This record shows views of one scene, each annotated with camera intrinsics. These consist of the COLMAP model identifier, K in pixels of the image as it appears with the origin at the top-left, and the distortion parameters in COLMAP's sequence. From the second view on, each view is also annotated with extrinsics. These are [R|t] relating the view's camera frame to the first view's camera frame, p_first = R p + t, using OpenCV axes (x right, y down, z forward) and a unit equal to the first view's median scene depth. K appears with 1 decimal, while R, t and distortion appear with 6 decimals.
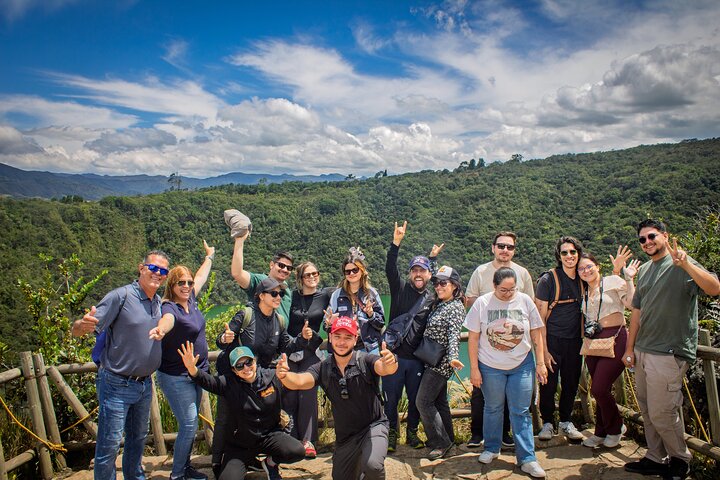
lens RADIAL K [[616.1, 0, 361.5], [0, 616.1, 253.8], [0, 0, 1]] dist [-0.176899, 0.173014]
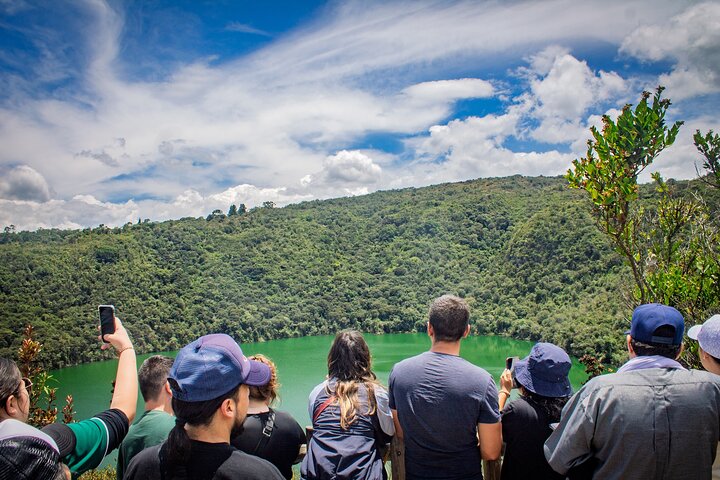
lens RADIAL K [[616.1, 0, 361.5], [0, 616.1, 253.8], [0, 0, 1]] dist [-0.176899, 0.173014]
pose [[0.869161, -0.045504, 0.492431, -0.154187], [0.099739, 0.991425, -0.084430, 0.027979], [-0.484367, 0.122498, 0.866247, 0.108277]]
